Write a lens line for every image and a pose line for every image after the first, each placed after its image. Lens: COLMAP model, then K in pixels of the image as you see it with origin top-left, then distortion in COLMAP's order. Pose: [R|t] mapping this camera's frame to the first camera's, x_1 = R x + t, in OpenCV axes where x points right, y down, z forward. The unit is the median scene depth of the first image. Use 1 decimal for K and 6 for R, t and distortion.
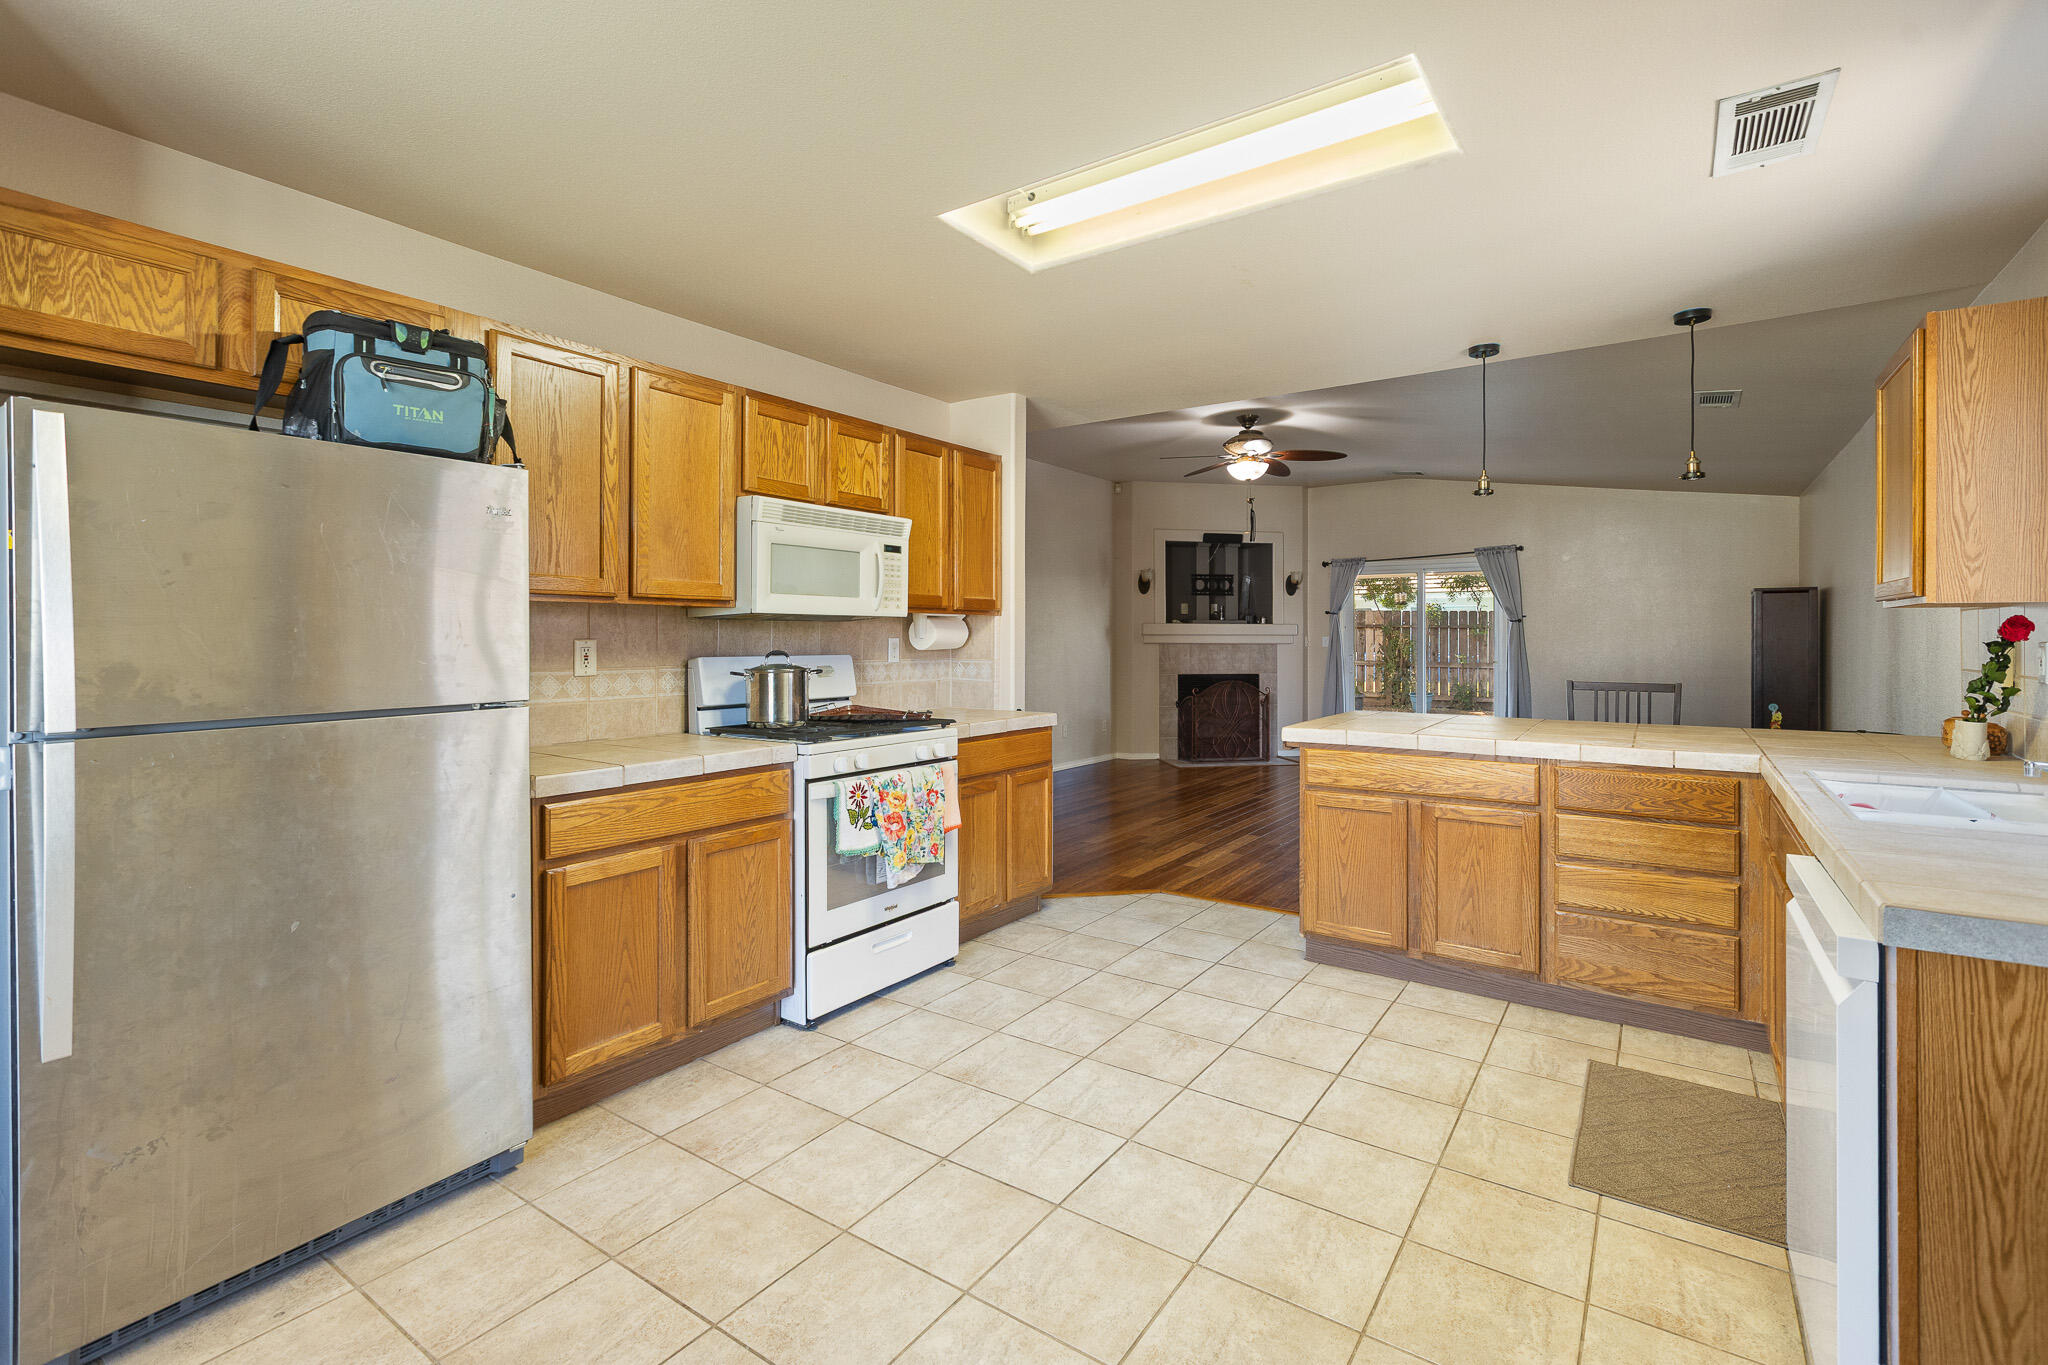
lens RADIAL K [[931.8, 0, 1024.4], [0, 931.8, 632.2], [0, 0, 1]] dist [-0.001462, 0.000245]
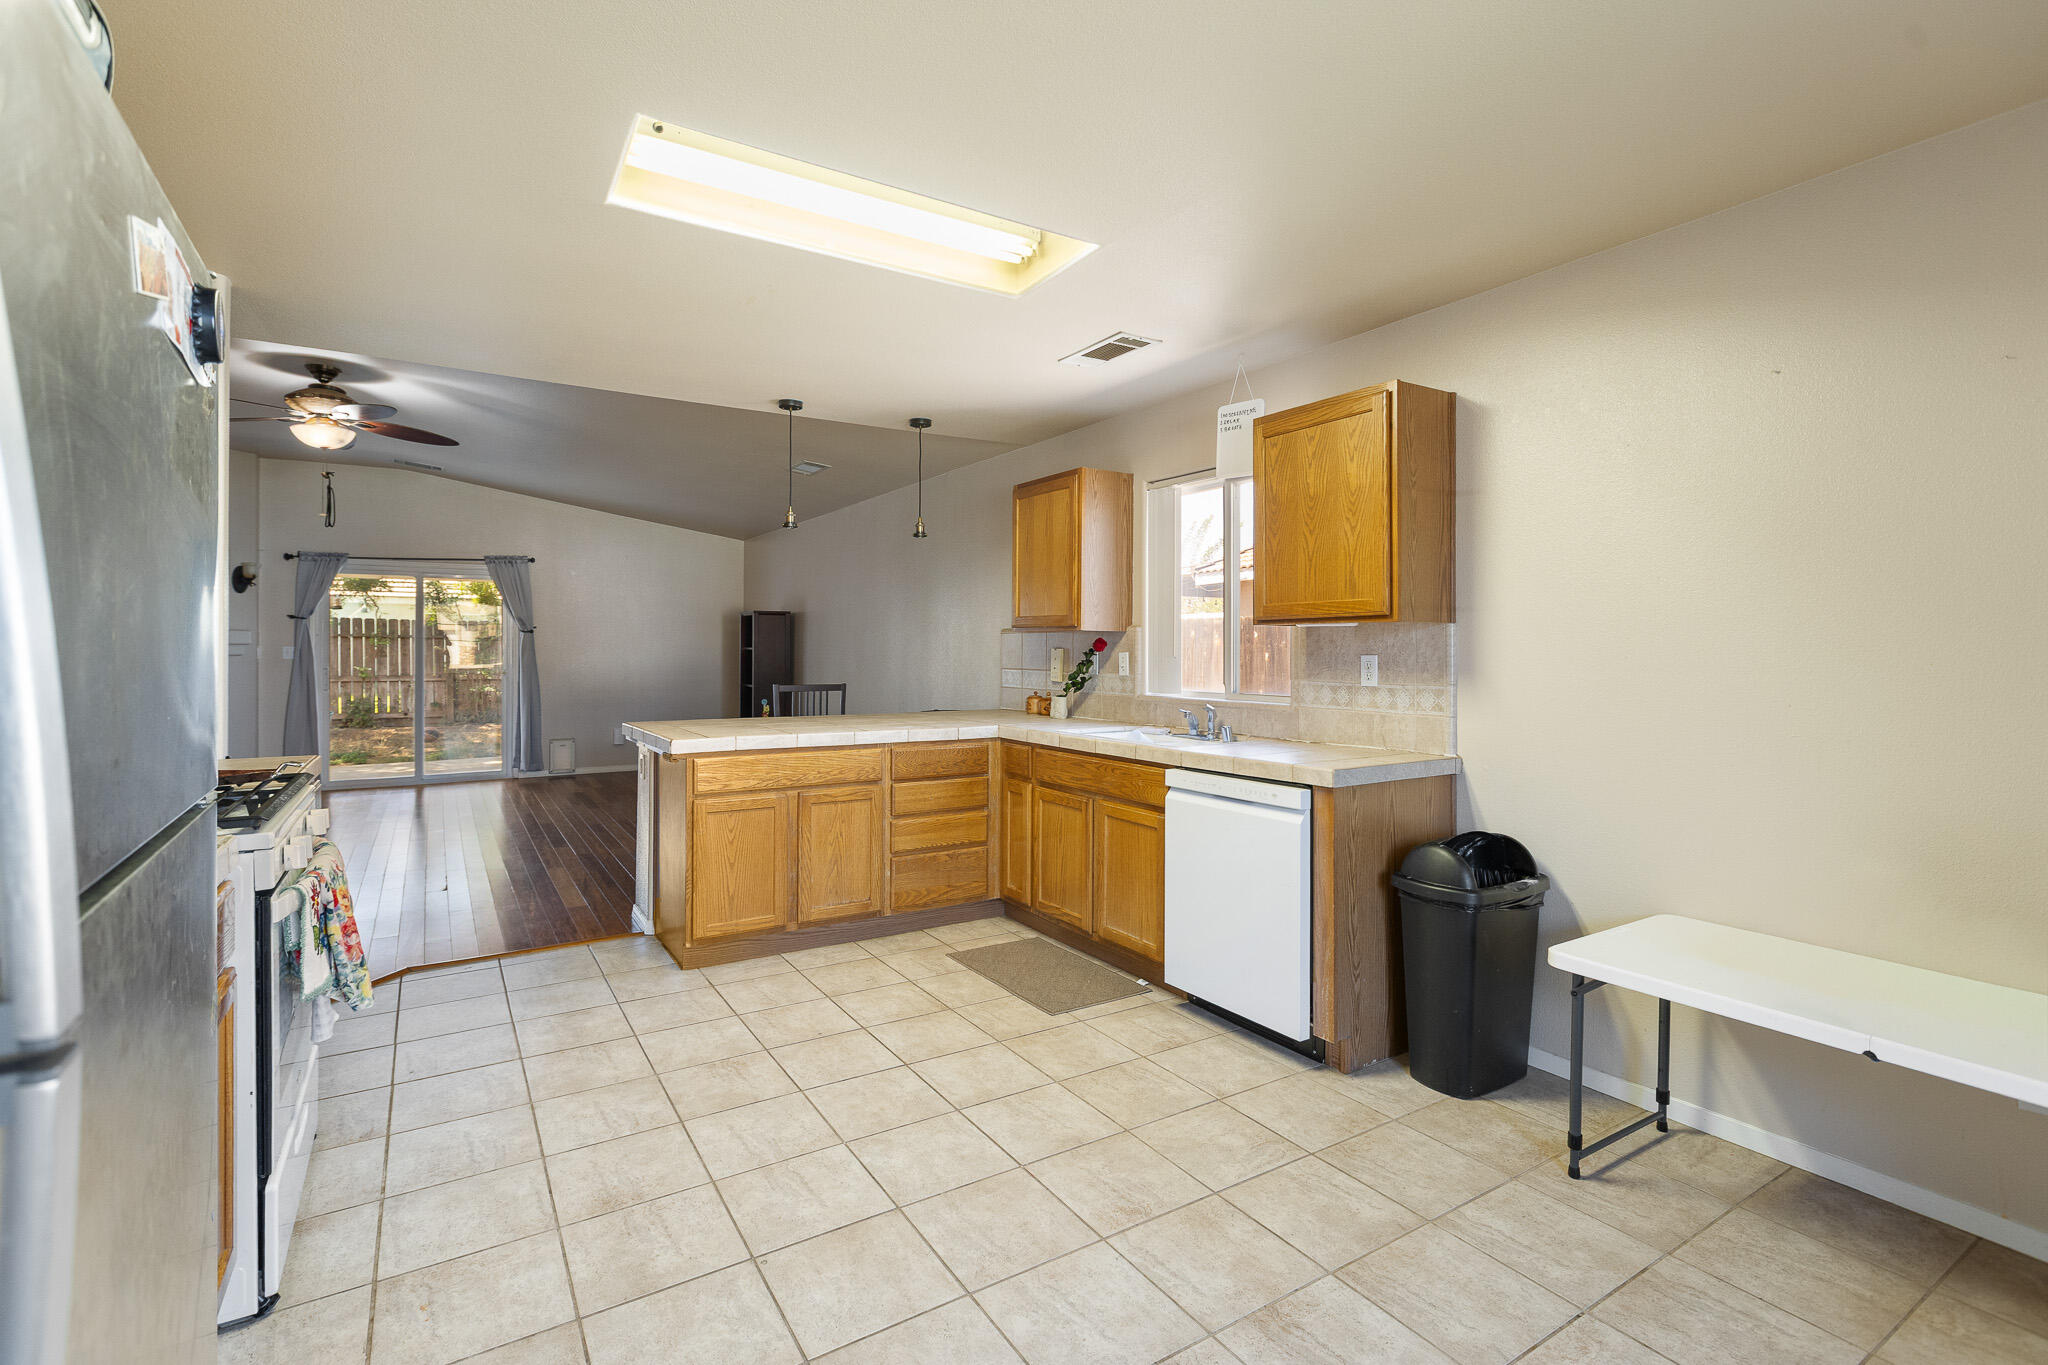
lens RADIAL K [[933.6, 0, 1024.2], [0, 933.6, 649.5], [0, 0, 1]] dist [-0.000227, 0.000304]
pose [[0.389560, 0.000627, 0.921001, -0.508243], [-0.007980, 0.999965, 0.002695, 0.000426], [-0.920966, -0.008400, 0.389551, 0.286679]]
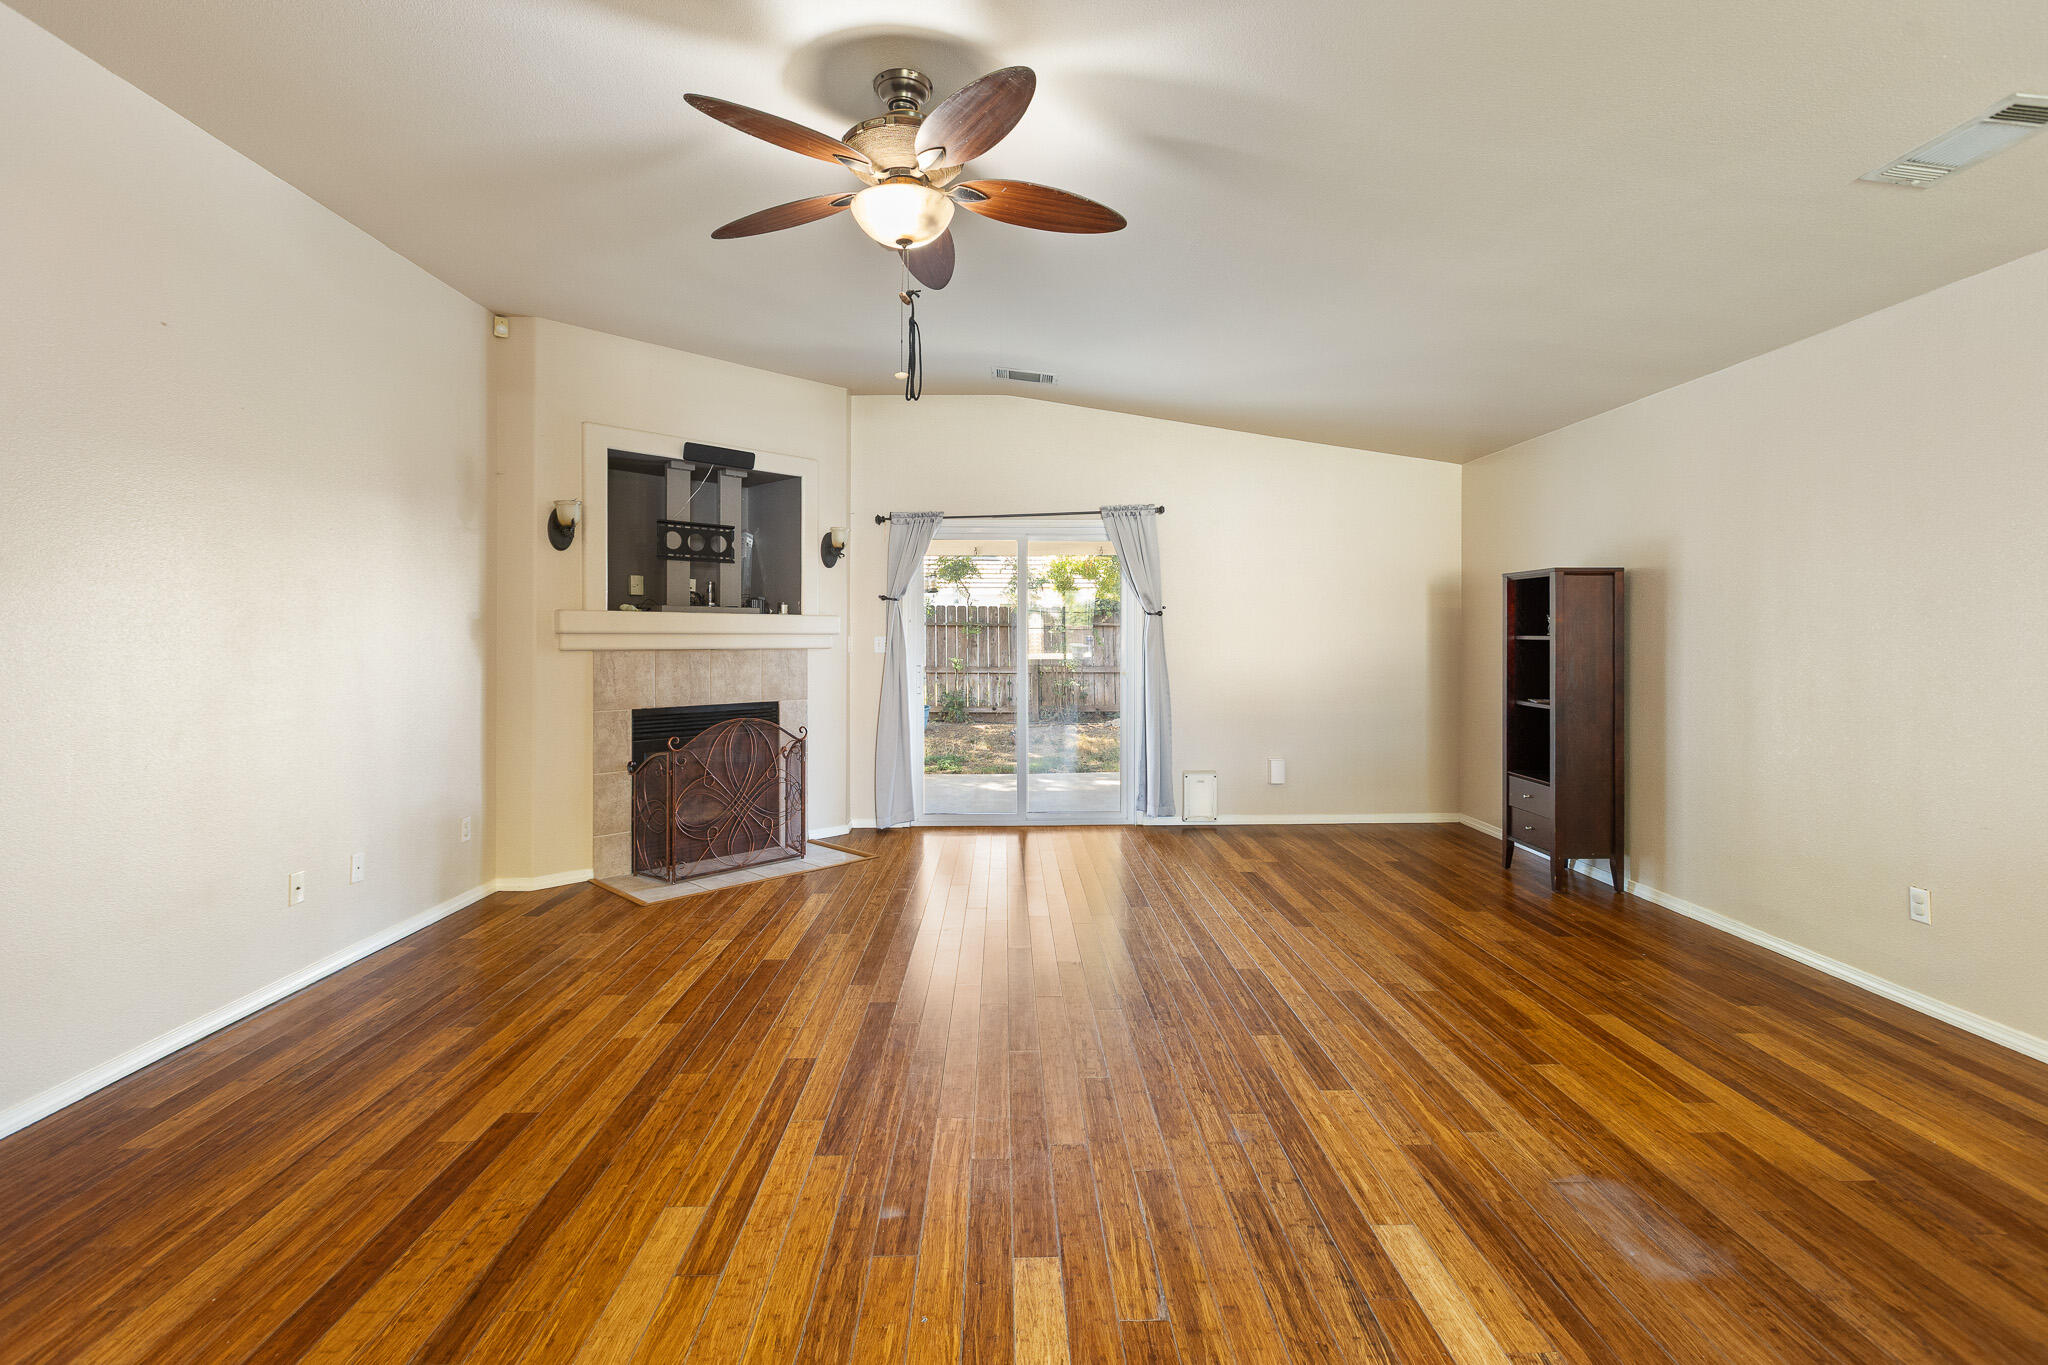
lens RADIAL K [[931.8, 0, 1024.4], [0, 931.8, 632.2], [0, 0, 1]] dist [-0.001462, 0.000245]
pose [[0.807685, 0.002977, 0.589606, 0.101875], [-0.003655, 0.999993, -0.000042, 0.004545], [-0.589602, -0.002121, 0.807691, 1.294704]]
